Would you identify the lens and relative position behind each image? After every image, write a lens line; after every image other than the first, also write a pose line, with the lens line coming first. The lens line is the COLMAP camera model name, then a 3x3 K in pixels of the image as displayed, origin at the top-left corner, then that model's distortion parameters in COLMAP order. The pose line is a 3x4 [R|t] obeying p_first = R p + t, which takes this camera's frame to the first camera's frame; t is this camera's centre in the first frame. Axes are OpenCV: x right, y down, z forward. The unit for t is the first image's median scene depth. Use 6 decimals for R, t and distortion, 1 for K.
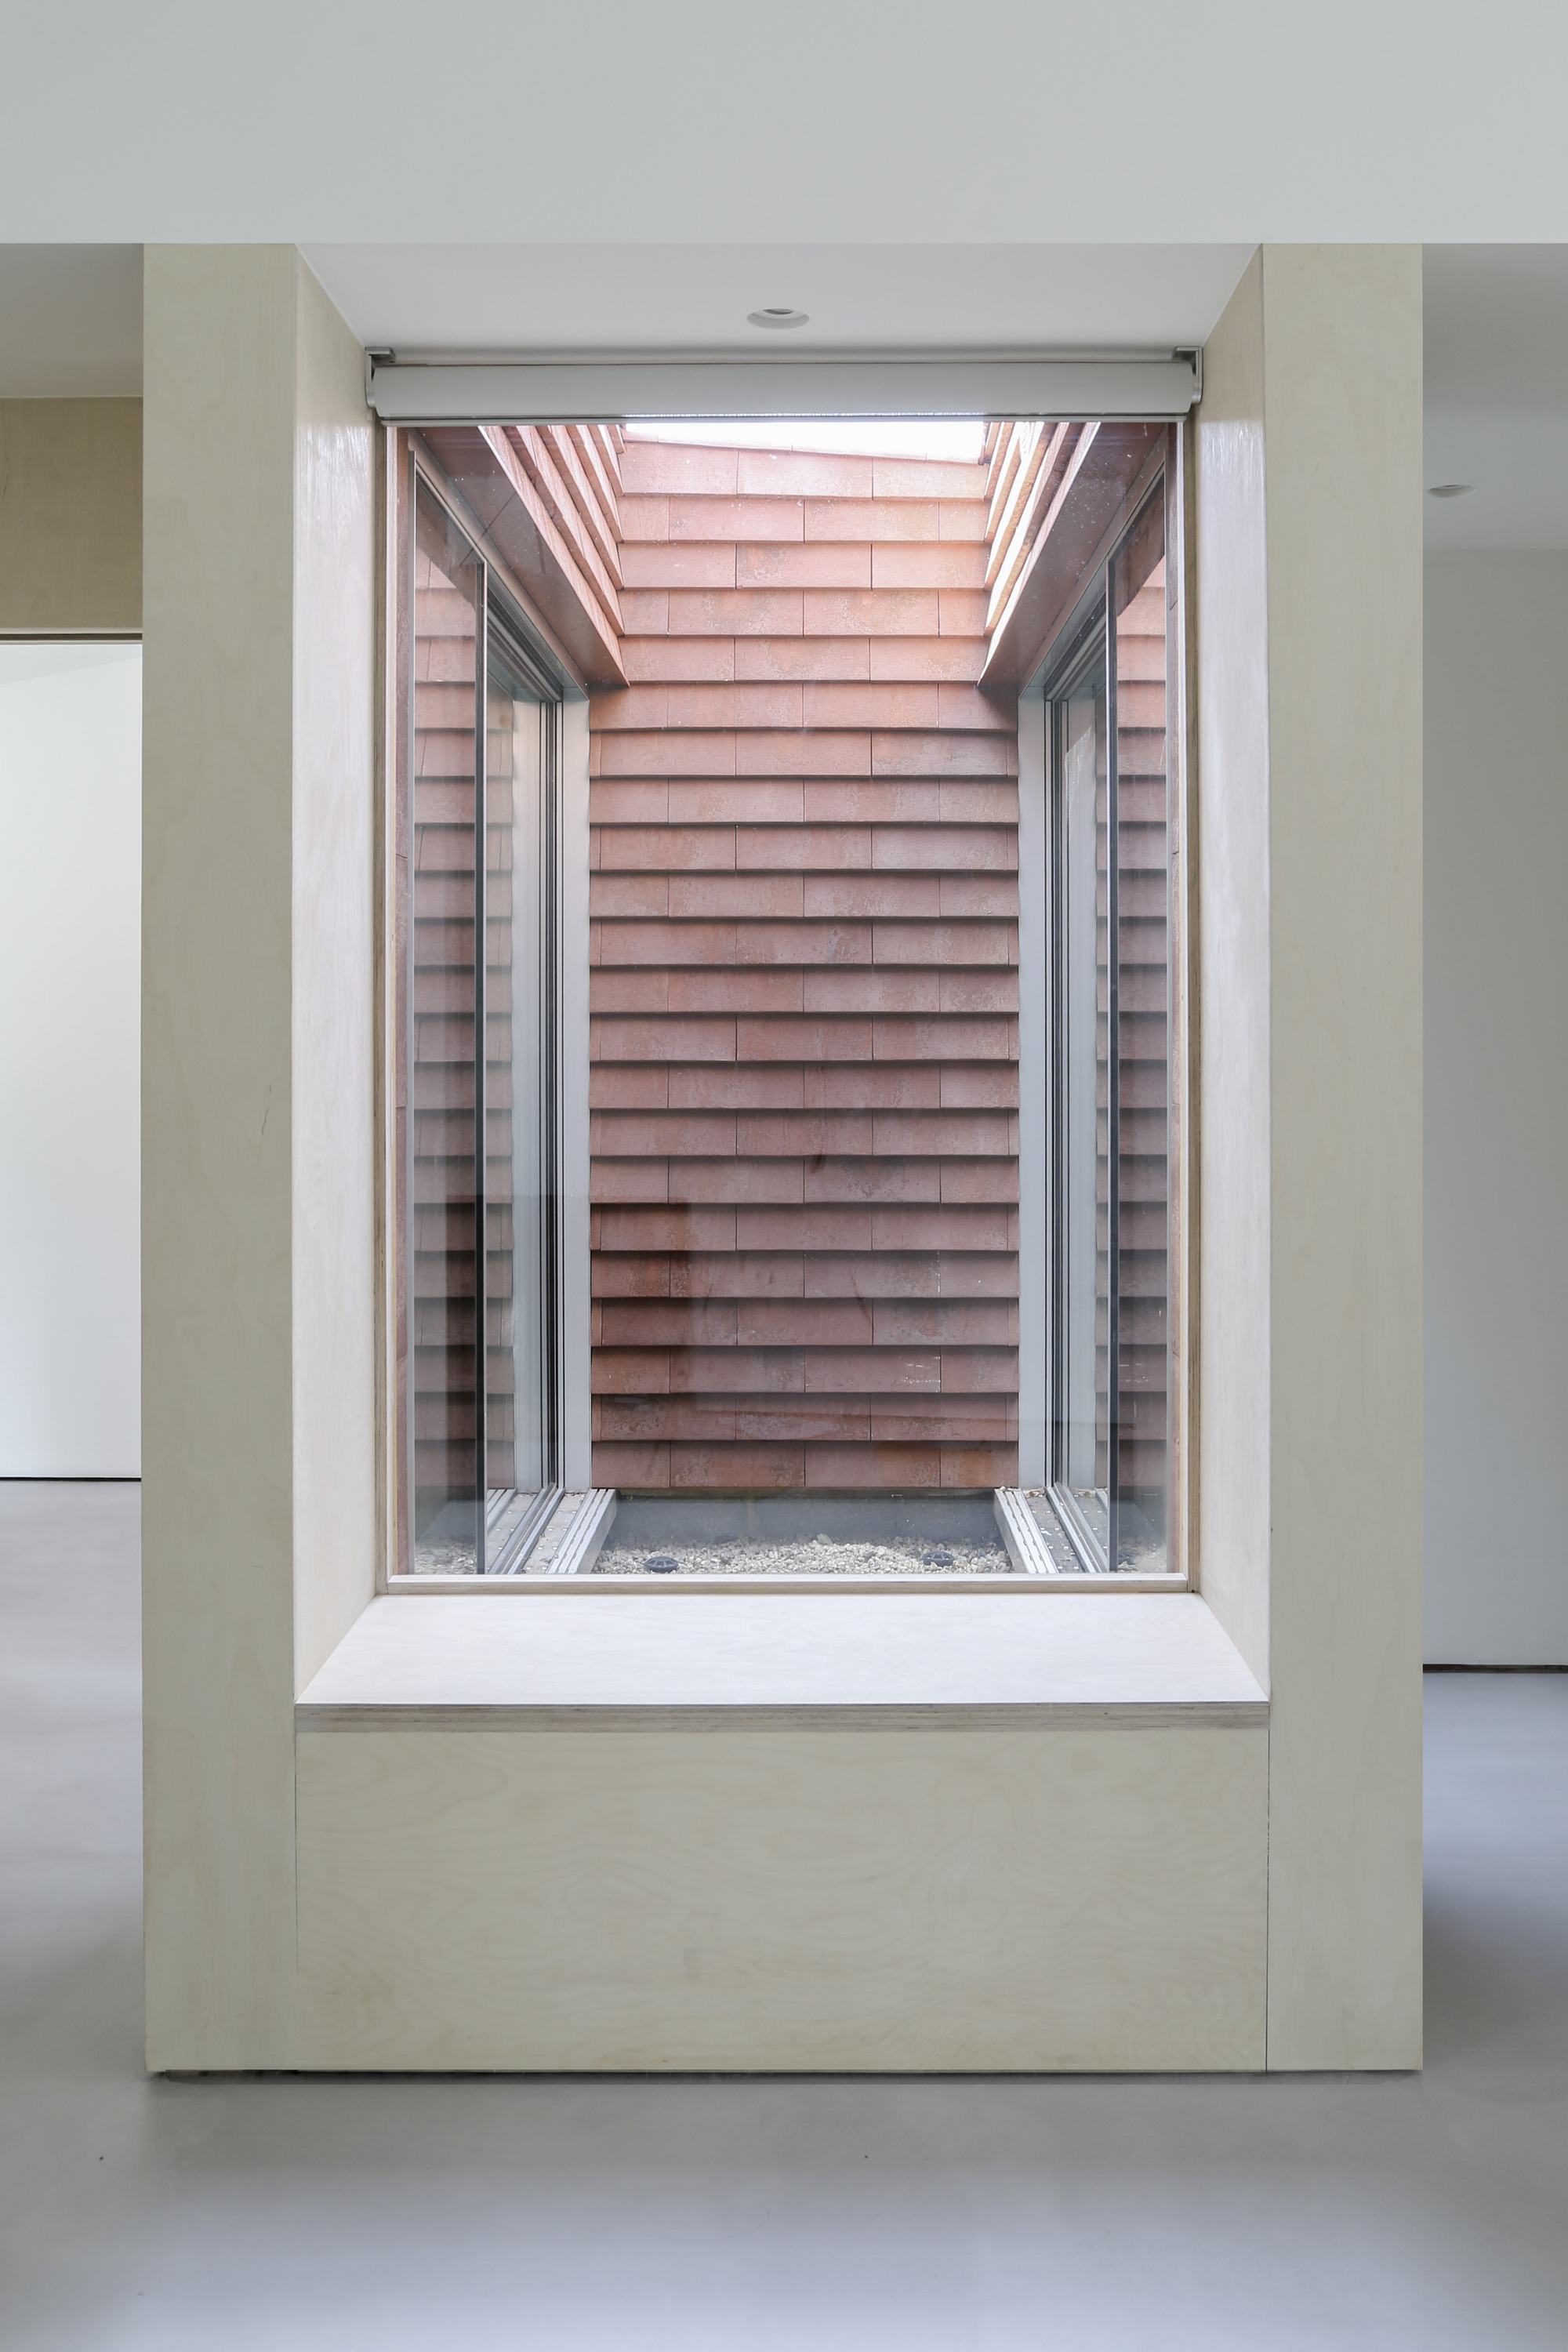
lens RADIAL K [[2040.0, 0, 822.0], [0, 2040.0, 1023.3], [0, 0, 1]] dist [-0.036322, 0.005091]
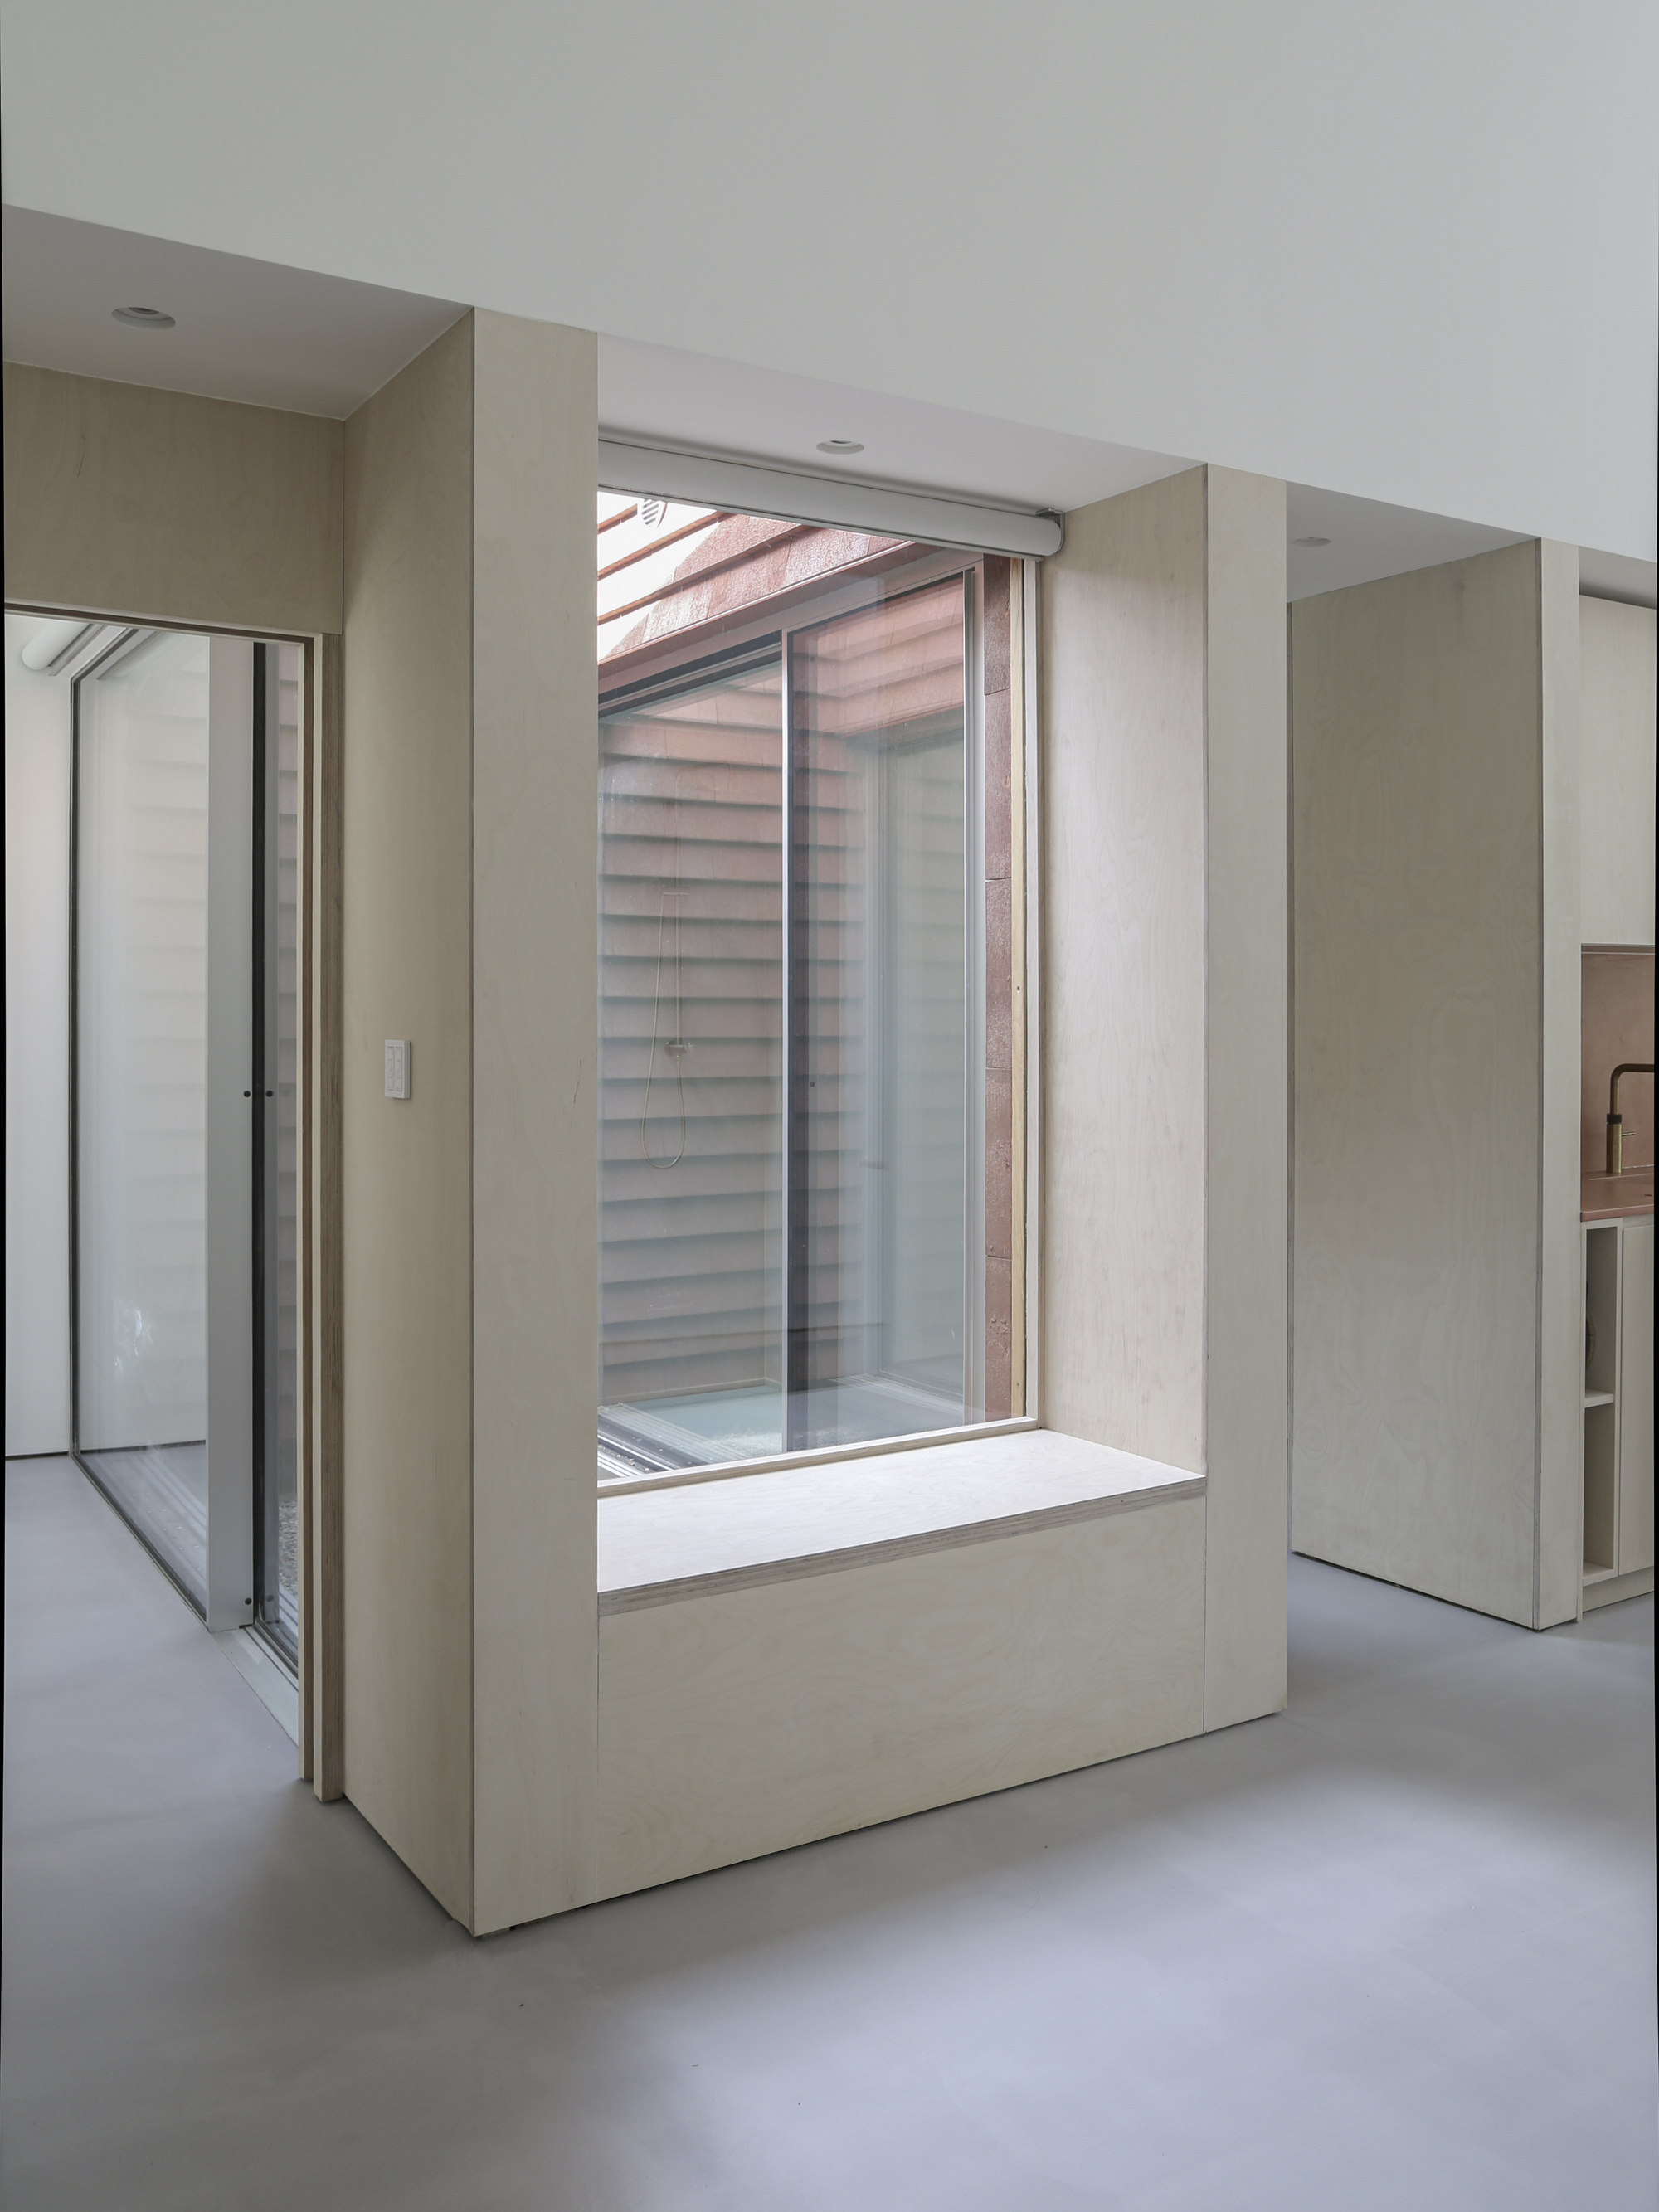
lens RADIAL K [[1935.9, 0, 936.4], [0, 1935.9, 1026.4], [0, 0, 1]] dist [-0.027495, -0.010470]
pose [[0.819574, -0.006018, 0.572941, -0.722599], [0.000182, 0.999948, 0.010243, -0.000580], [-0.572973, -0.008291, 0.819532, -0.014714]]
